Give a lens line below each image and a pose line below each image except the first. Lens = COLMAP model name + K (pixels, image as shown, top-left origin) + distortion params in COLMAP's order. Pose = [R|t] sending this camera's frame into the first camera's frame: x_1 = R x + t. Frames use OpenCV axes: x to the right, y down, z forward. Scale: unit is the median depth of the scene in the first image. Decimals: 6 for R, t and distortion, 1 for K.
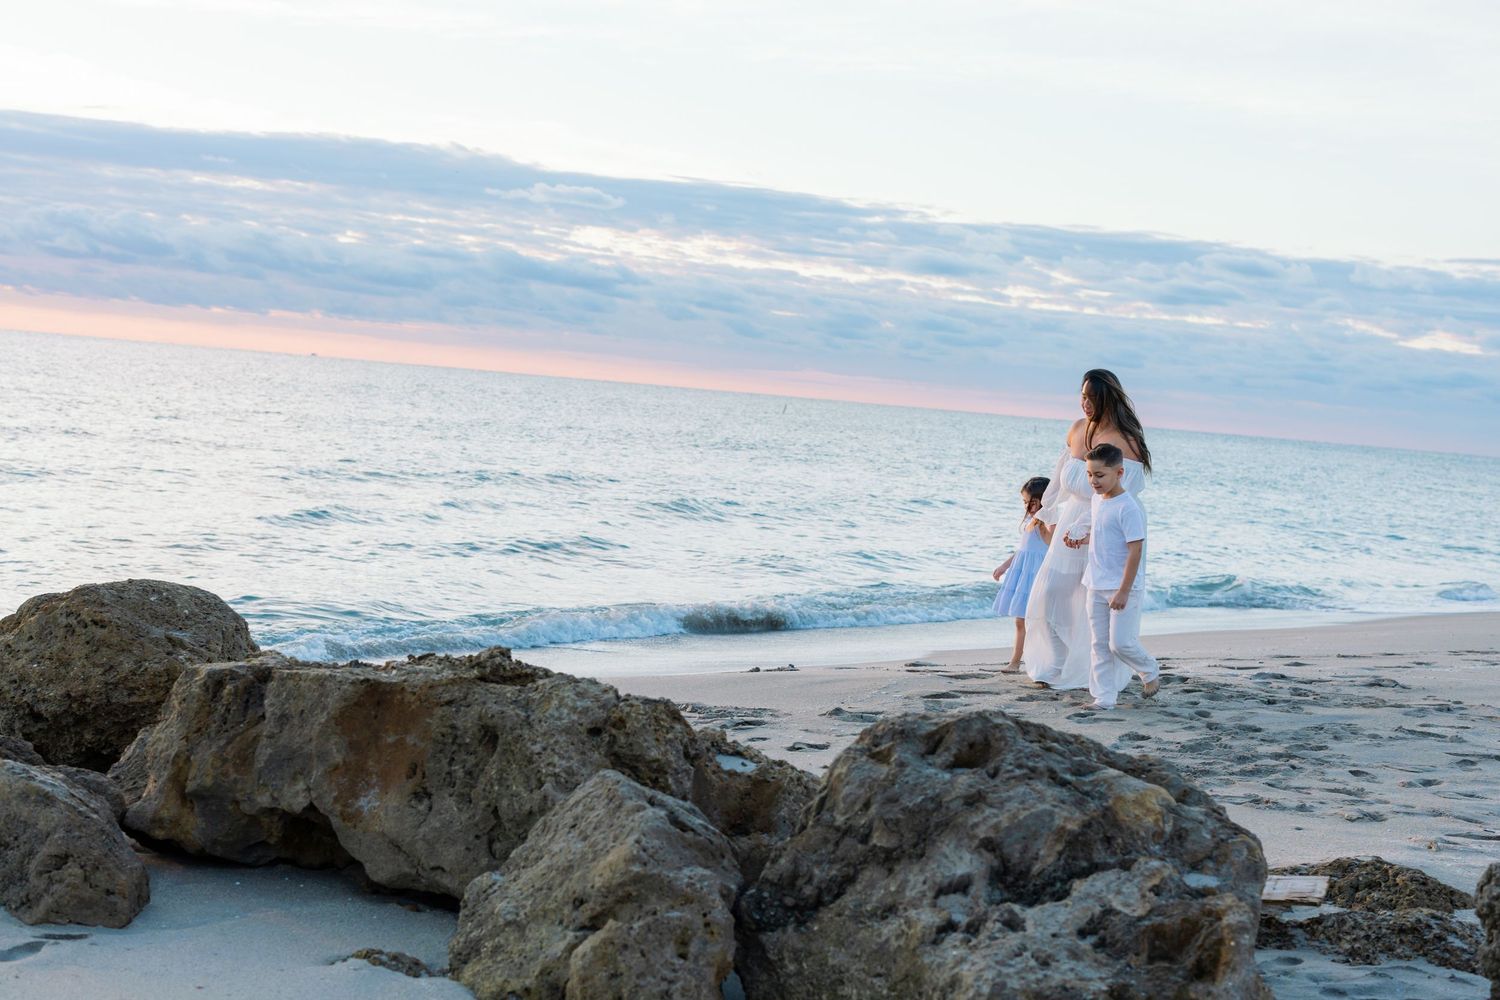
lens RADIAL K [[2132.0, 0, 748.0], [0, 2132.0, 498.8], [0, 0, 1]] dist [0.022239, 0.000000]
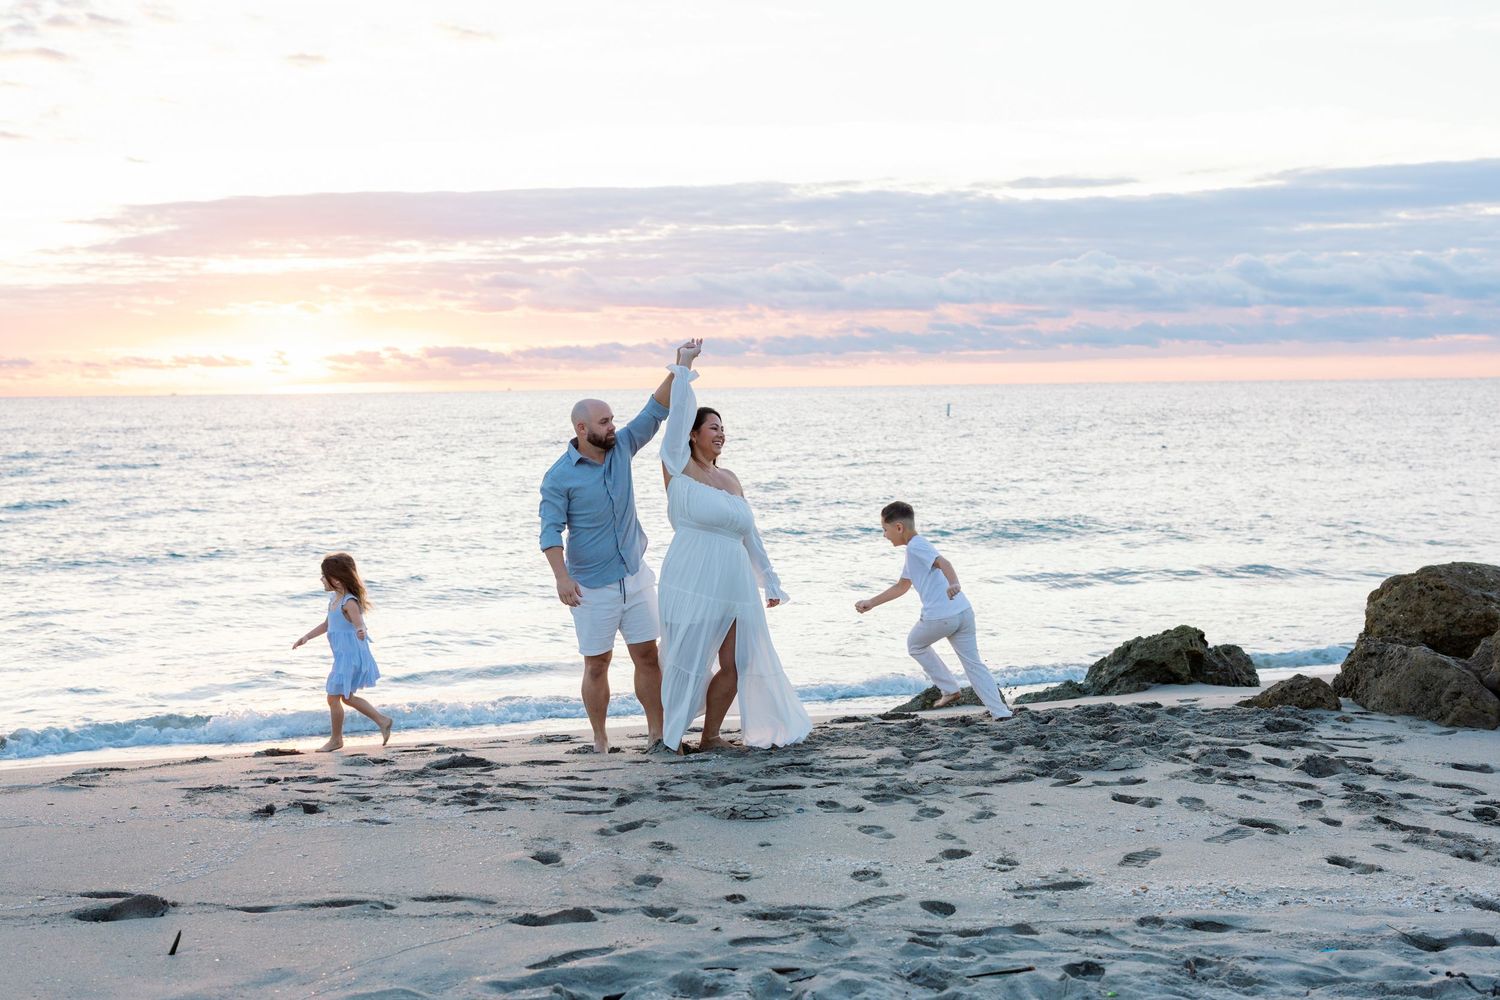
lens RADIAL K [[2132.0, 0, 749.7], [0, 2132.0, 496.9], [0, 0, 1]] dist [0.022239, 0.000000]
pose [[0.851743, -0.067088, -0.519647, 0.102818], [0.057009, 0.997747, -0.035370, 0.016662], [0.520849, 0.000502, 0.853649, -0.680562]]
